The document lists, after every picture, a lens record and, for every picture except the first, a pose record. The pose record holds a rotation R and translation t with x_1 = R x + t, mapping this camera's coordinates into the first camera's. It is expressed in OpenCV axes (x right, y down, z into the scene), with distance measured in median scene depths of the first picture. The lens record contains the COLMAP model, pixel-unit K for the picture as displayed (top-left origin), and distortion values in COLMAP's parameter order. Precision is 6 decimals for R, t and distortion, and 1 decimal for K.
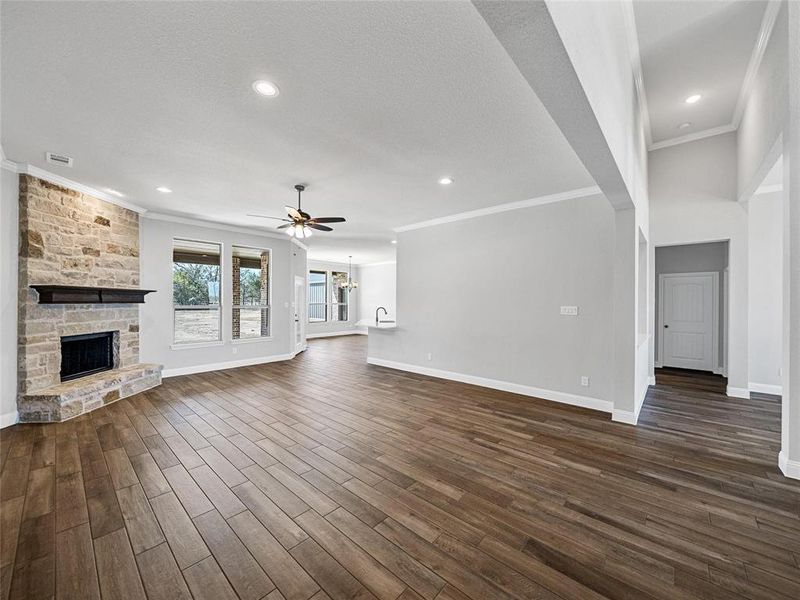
lens RADIAL K [[312.0, 0, 400.0], [0, 312.0, 300.0], [0, 0, 1]] dist [-0.010486, -0.000053]
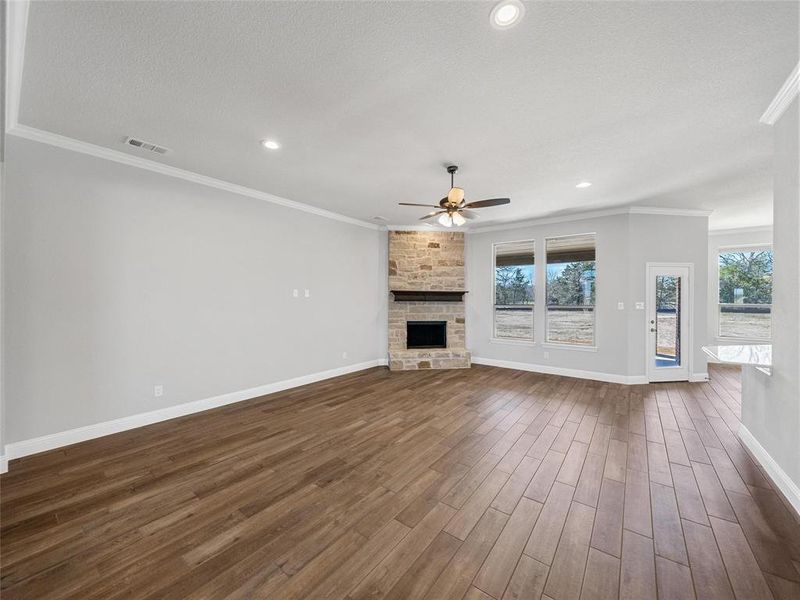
lens RADIAL K [[307.6, 0, 397.0], [0, 307.6, 301.3], [0, 0, 1]] dist [-0.000990, -0.000191]
pose [[0.068137, 0.005517, -0.997661, 0.522641], [-0.000715, 0.999985, 0.005481, 0.002444], [0.997676, 0.000340, 0.068140, 0.787319]]
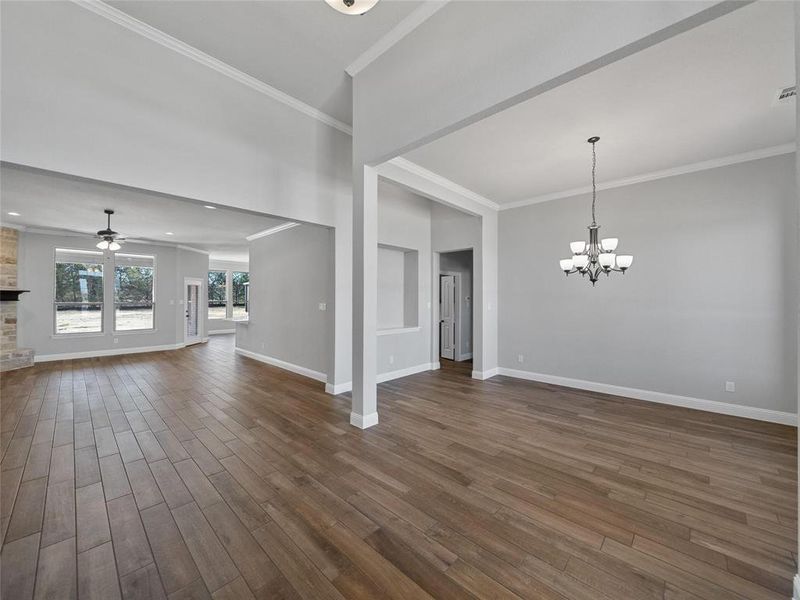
lens RADIAL K [[318.3, 0, 410.2], [0, 318.3, 295.8], [0, 0, 1]] dist [-0.014735, -0.000059]
pose [[0.999853, -0.000447, -0.017167, 0.960181], [0.000330, 0.999977, -0.006835, -0.001642], [0.017170, 0.006828, 0.999829, -0.285712]]
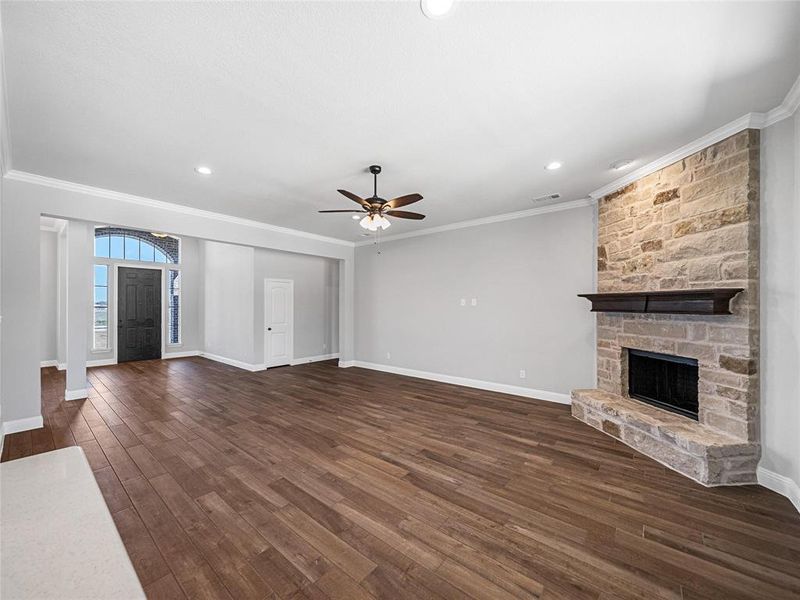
lens RADIAL K [[307.6, 0, 397.0], [0, 307.6, 301.3], [0, 0, 1]] dist [-0.000990, -0.000191]
pose [[-0.998944, -0.006493, -0.045485, -0.345256], [-0.005683, 0.999823, -0.017921, -0.000373], [0.045594, -0.017643, -0.998804, 1.810902]]
